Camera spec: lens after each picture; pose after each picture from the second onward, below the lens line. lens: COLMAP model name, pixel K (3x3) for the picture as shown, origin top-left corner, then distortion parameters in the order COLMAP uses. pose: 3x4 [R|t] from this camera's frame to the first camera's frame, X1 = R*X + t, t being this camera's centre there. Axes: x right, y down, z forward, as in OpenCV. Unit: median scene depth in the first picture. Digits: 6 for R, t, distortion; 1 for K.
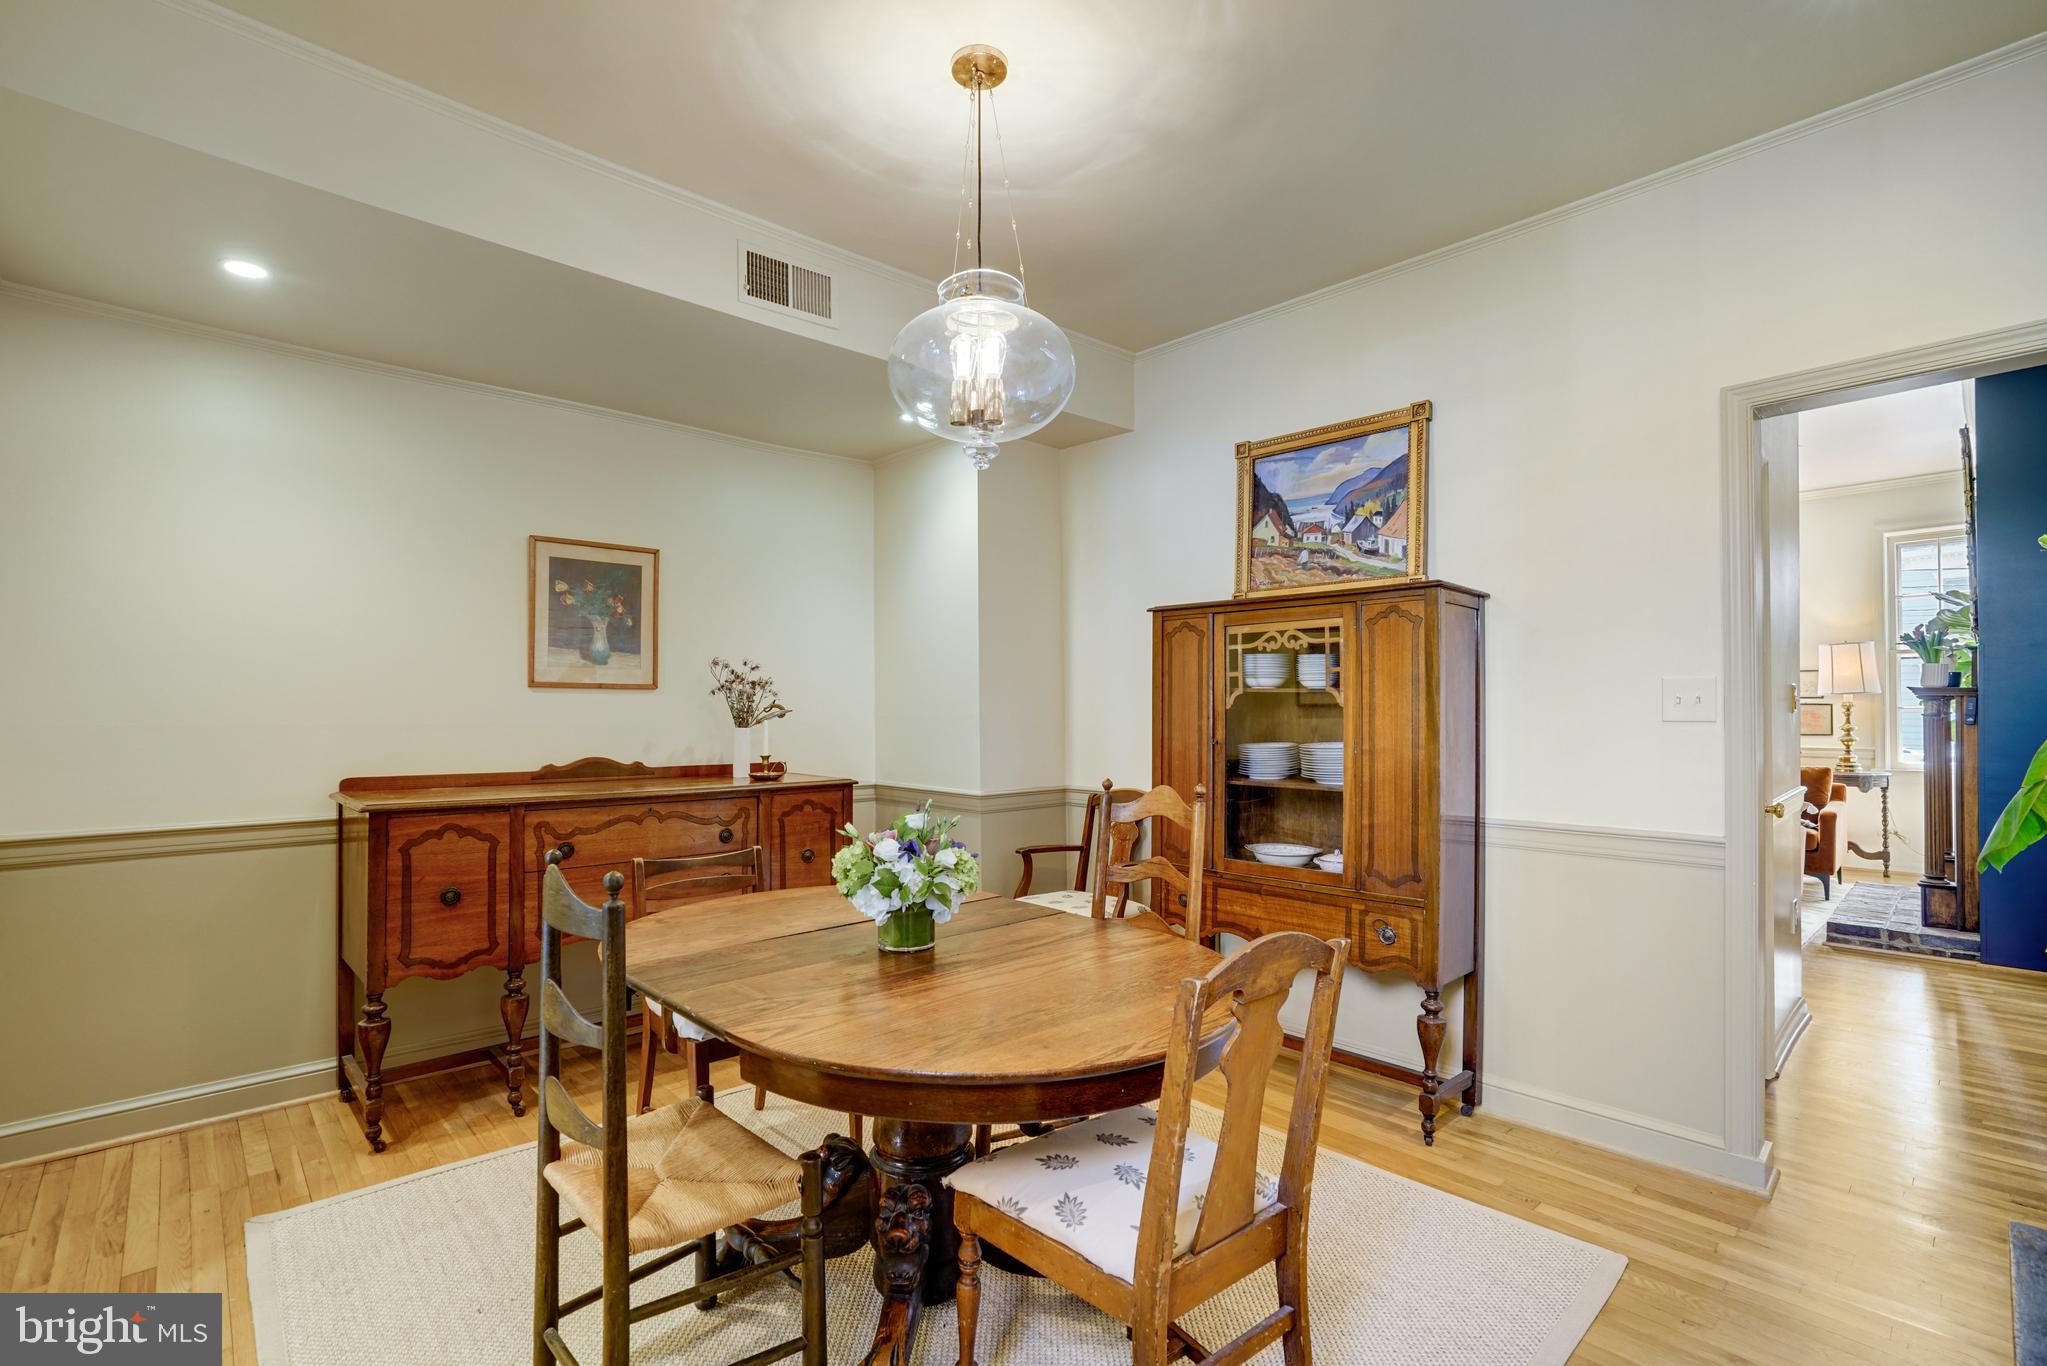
lens RADIAL K [[950.1, 0, 1015.5], [0, 950.1, 684.8], [0, 0, 1]] dist [-0.052086, 0.019878]
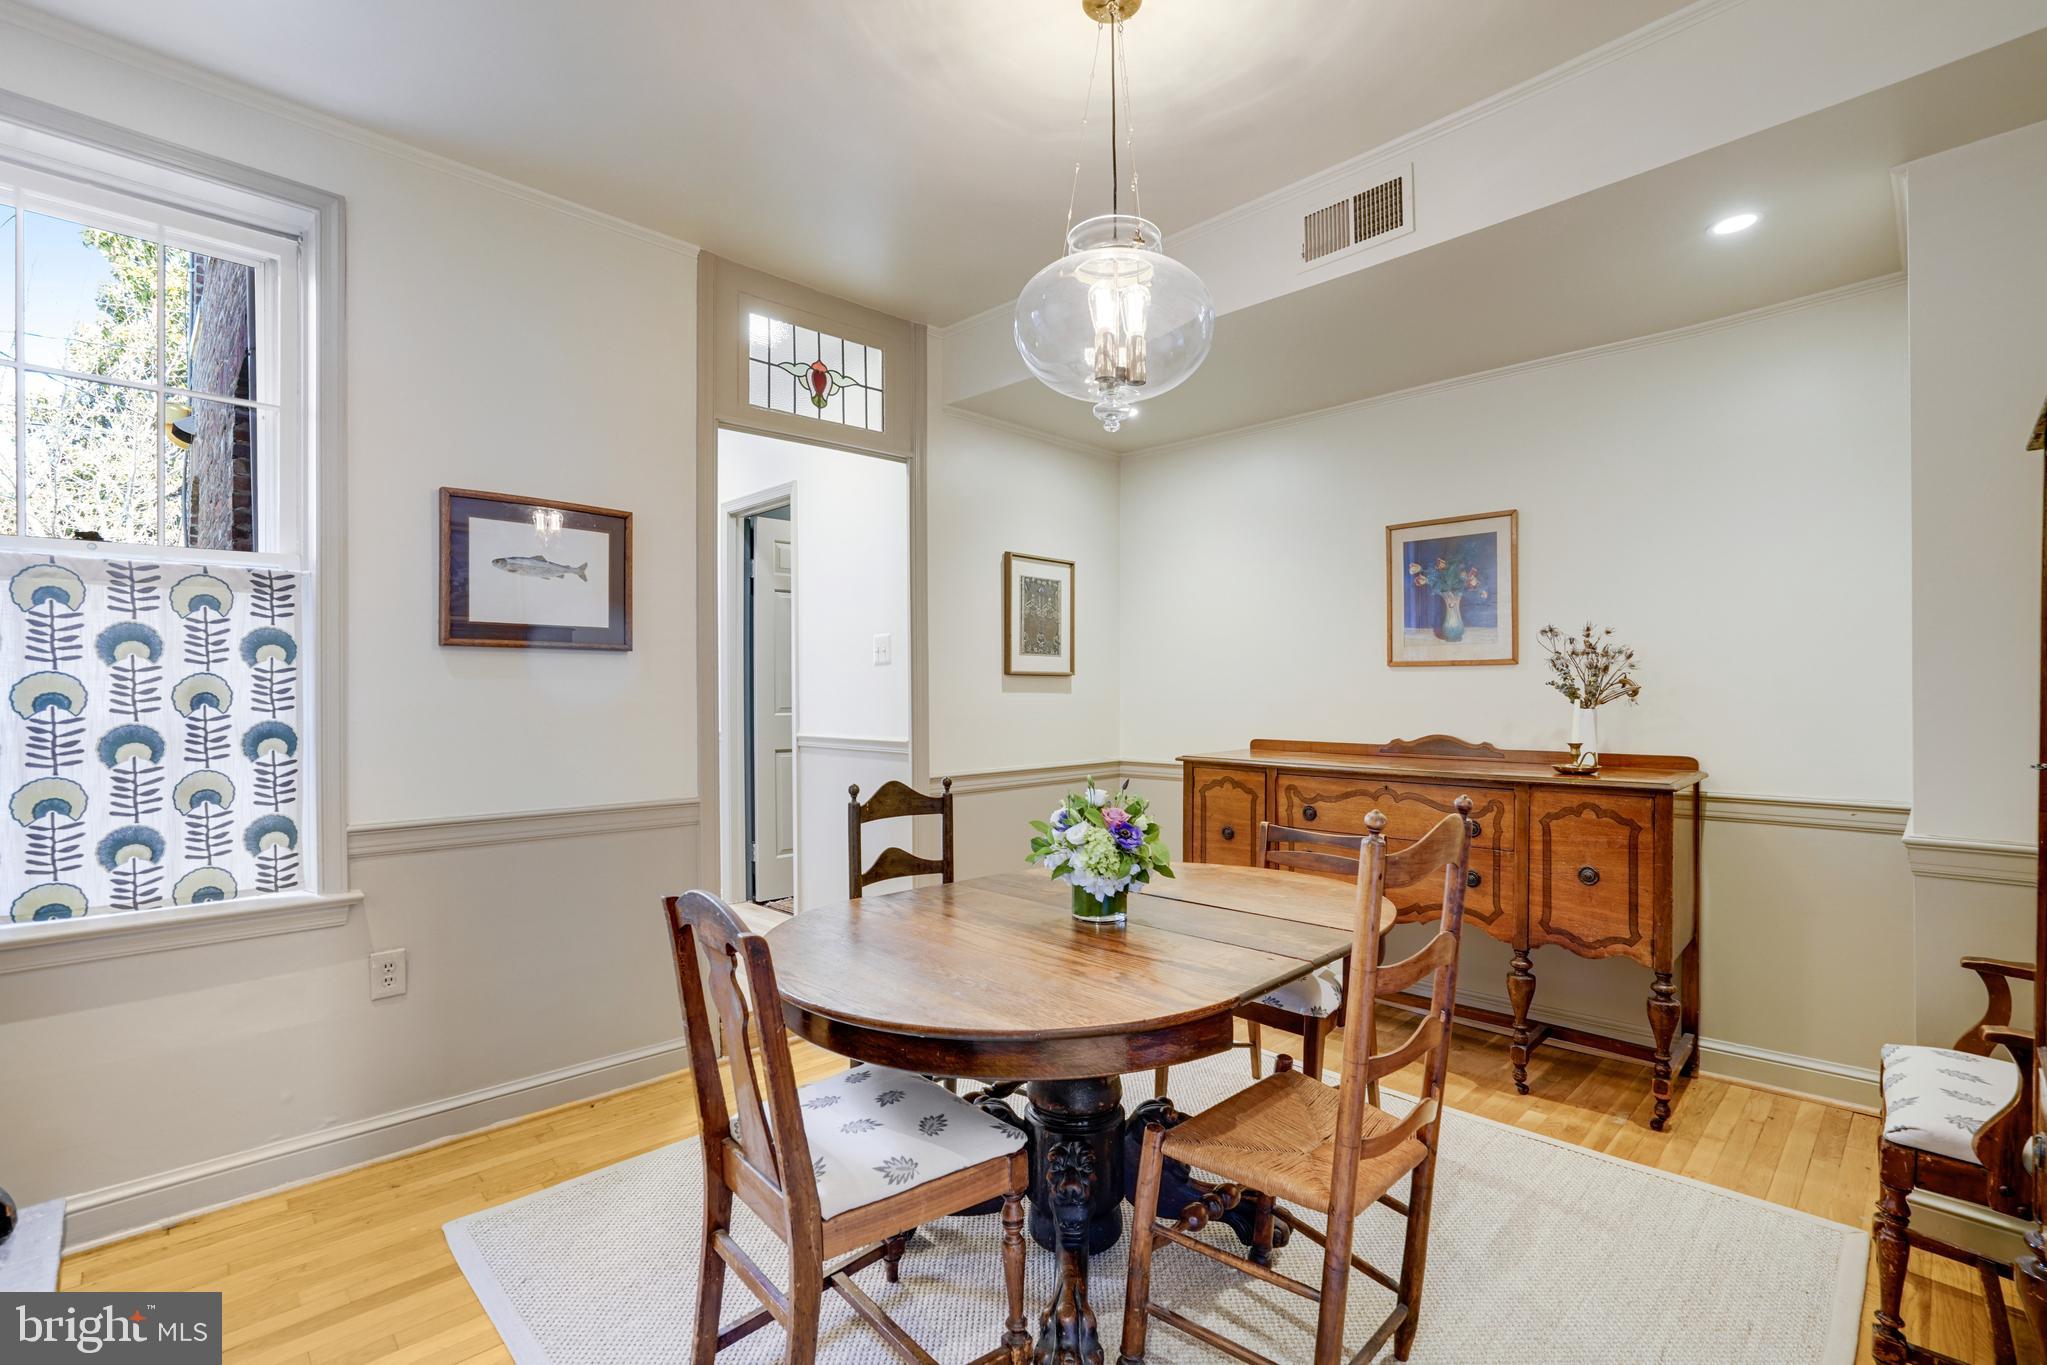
lens RADIAL K [[950.1, 0, 1015.5], [0, 950.1, 684.3], [0, 0, 1]] dist [-0.052086, 0.019878]
pose [[0.017348, -0.006873, -0.999826, 0.565585], [0.028134, 0.999584, -0.006383, 0.017680], [0.999454, -0.028019, 0.017534, 0.557328]]
